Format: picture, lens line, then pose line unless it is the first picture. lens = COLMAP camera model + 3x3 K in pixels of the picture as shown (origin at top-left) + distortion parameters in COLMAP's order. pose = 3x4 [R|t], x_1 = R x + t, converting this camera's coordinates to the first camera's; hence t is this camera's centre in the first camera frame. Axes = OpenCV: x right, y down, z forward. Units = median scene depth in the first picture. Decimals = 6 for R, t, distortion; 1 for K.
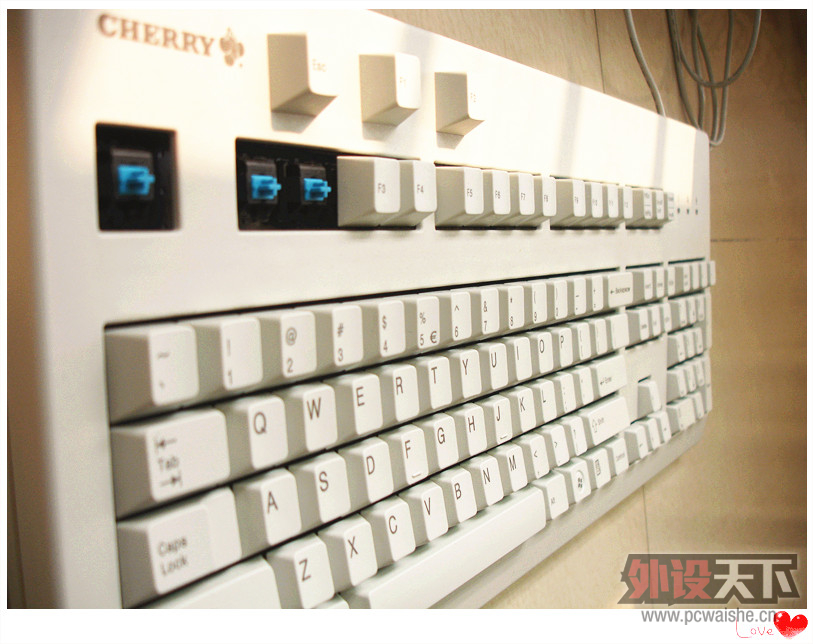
lens RADIAL K [[889.4, 0, 406.5], [0, 889.4, 322.0], [0, 0, 1]] dist [-0.071778, -0.153641]
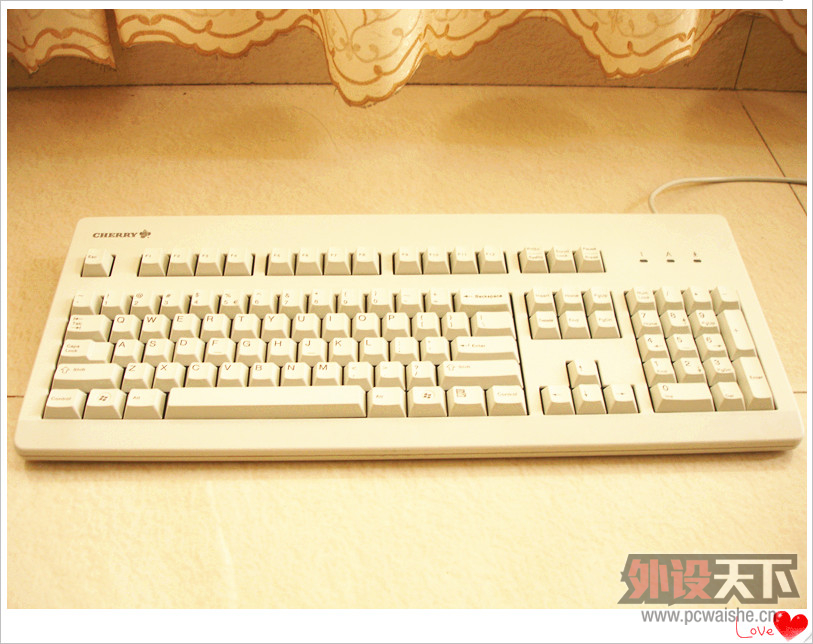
lens RADIAL K [[889.4, 0, 406.5], [0, 889.4, 322.0], [0, 0, 1]] dist [-0.071778, -0.153641]
pose [[0.563849, -0.540661, -0.624308, 2.109714], [-0.051215, 0.731587, -0.679822, 1.998700], [0.824288, 0.415290, 0.384815, 0.677376]]
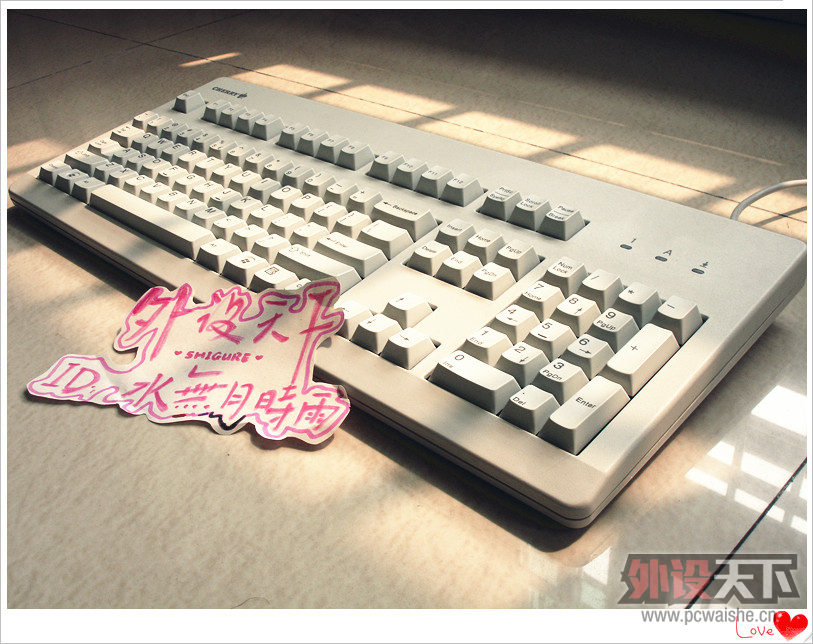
lens RADIAL K [[889.4, 0, 406.5], [0, 889.4, 322.0], [0, 0, 1]] dist [-0.071778, -0.153641]
pose [[0.262481, -0.471439, -0.841932, 2.357145], [-0.745867, 0.454442, -0.486996, 1.234994], [0.612198, 0.755796, -0.232348, 2.777409]]
